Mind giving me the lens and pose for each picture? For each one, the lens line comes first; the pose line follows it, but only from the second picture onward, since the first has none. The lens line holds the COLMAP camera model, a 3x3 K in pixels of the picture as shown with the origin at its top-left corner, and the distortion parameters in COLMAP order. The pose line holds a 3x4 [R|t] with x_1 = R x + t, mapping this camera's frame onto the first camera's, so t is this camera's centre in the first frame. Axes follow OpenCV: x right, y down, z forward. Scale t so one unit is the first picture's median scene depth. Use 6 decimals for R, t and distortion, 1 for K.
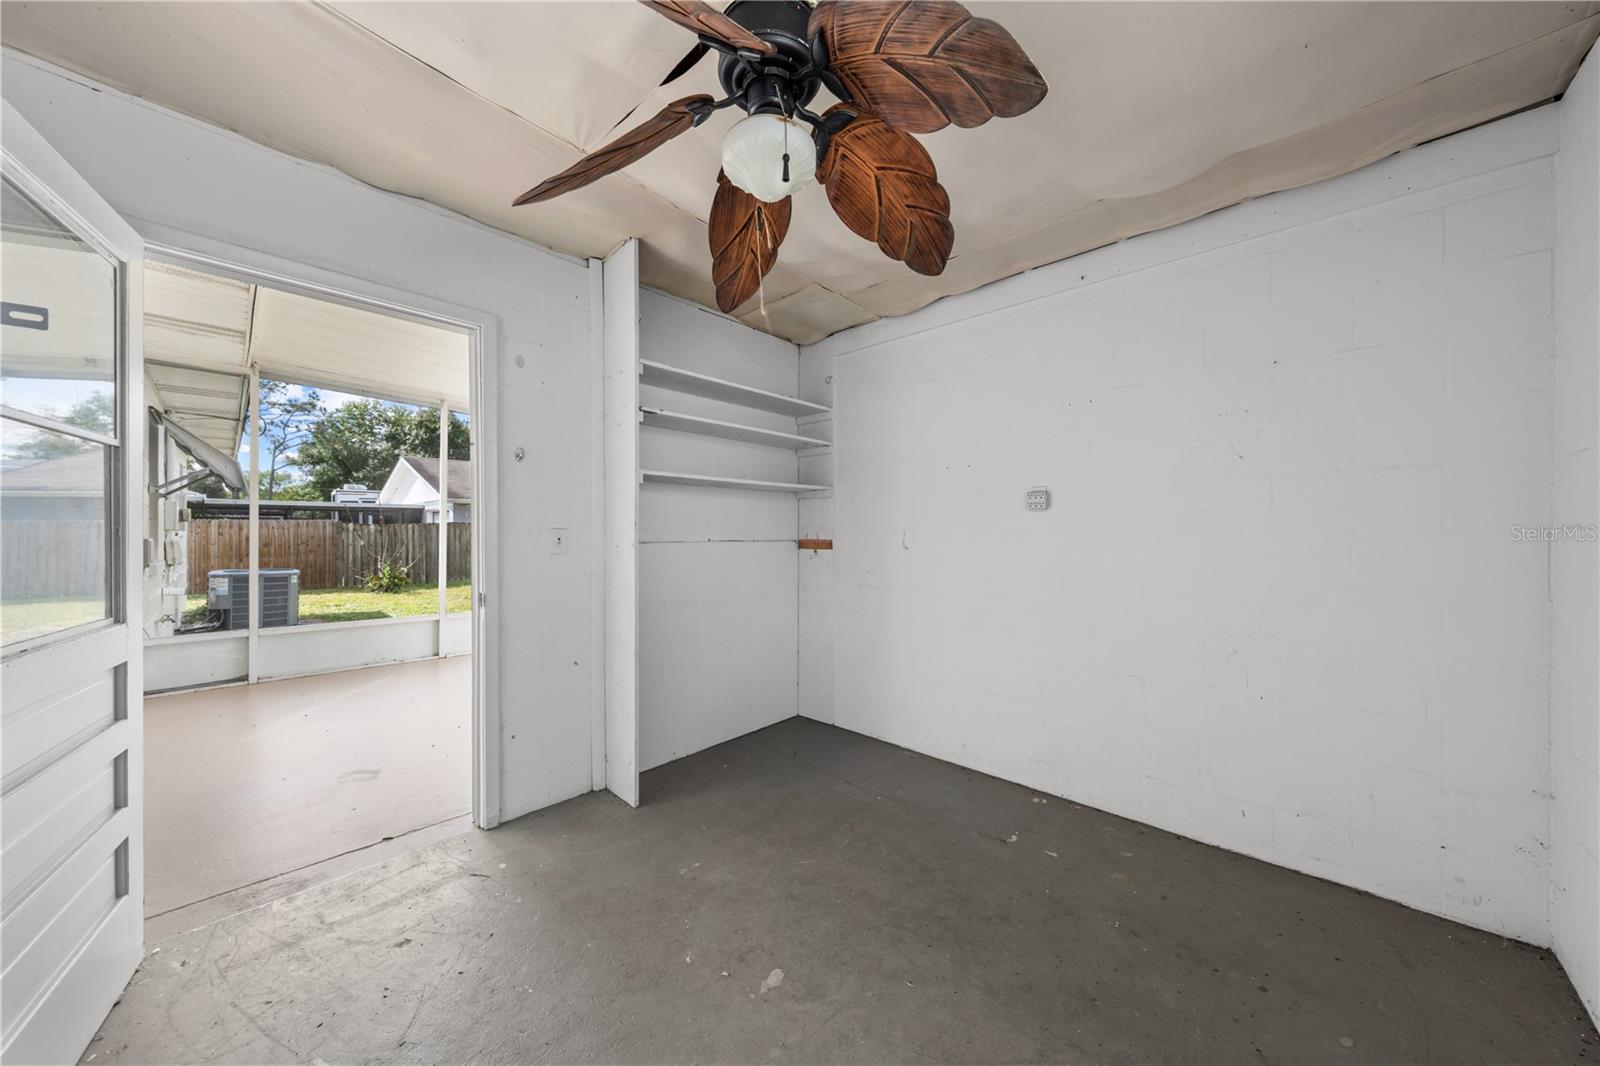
lens RADIAL K [[542.8, 0, 803.1], [0, 542.8, 528.7], [0, 0, 1]] dist [-0.001146, 0.000043]
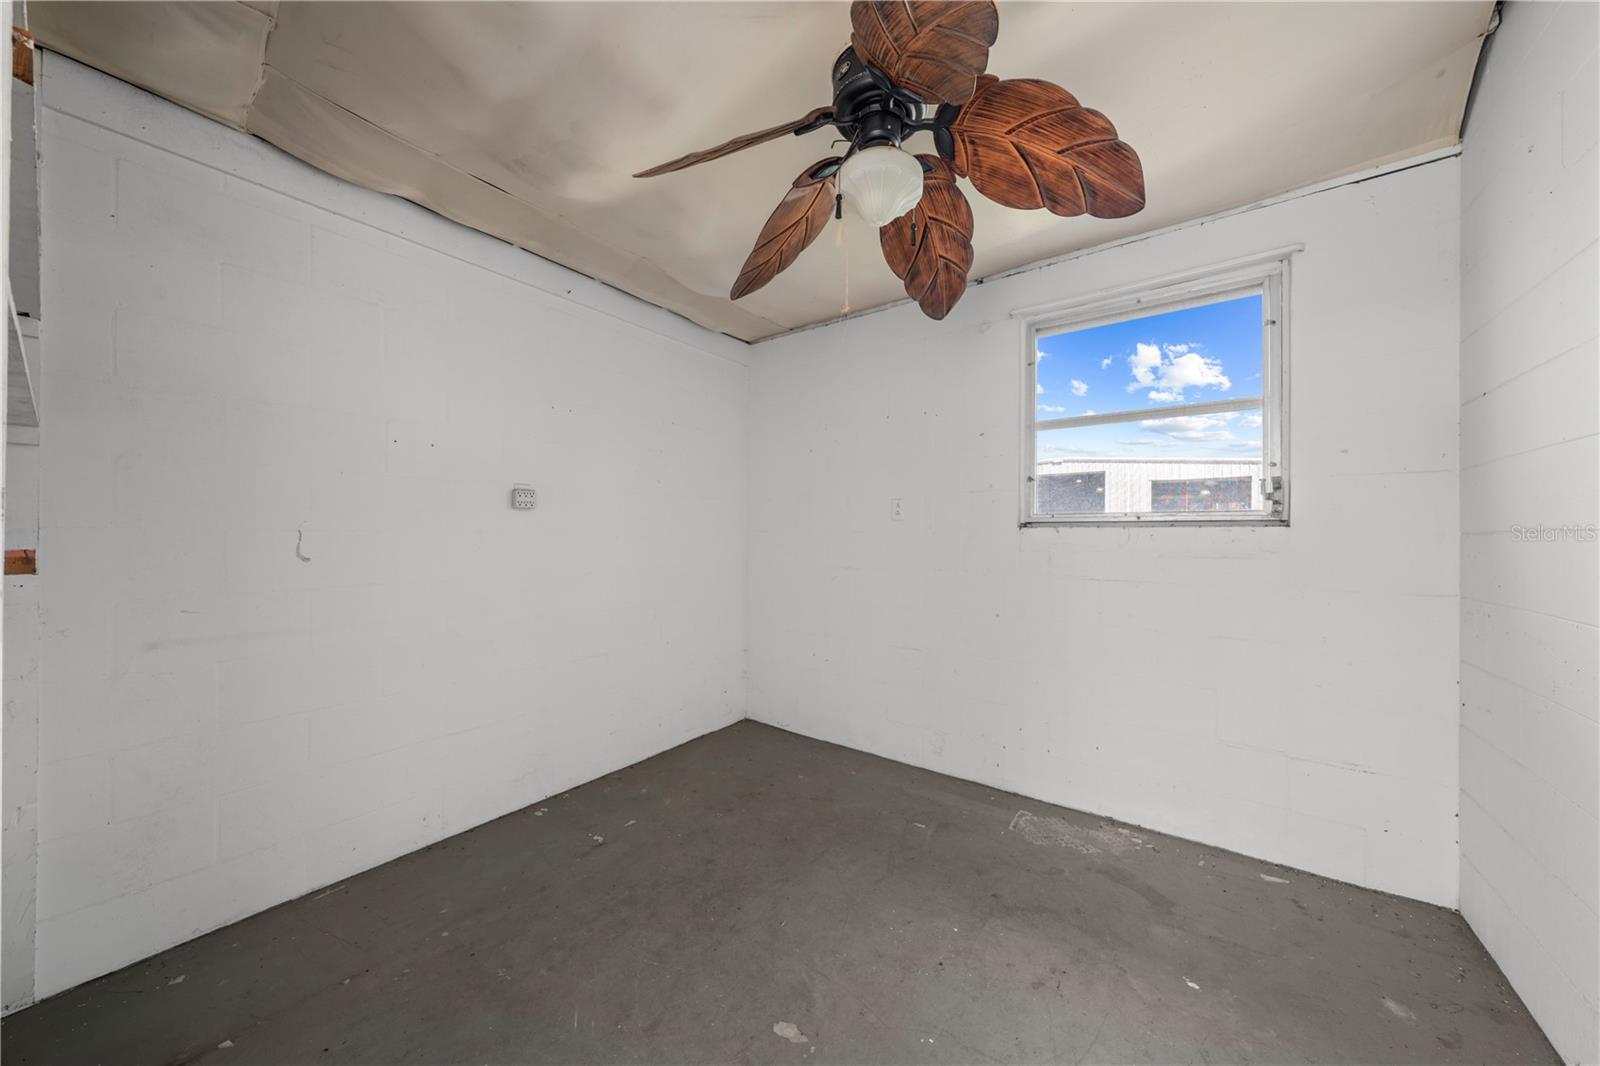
lens RADIAL K [[542.8, 0, 803.1], [0, 542.8, 528.7], [0, 0, 1]] dist [-0.001146, 0.000043]
pose [[-0.107528, 0.005960, 0.994184, -0.427809], [-0.008699, 0.999938, -0.006935, 0.001848], [-0.994164, -0.009394, -0.107469, 0.483583]]
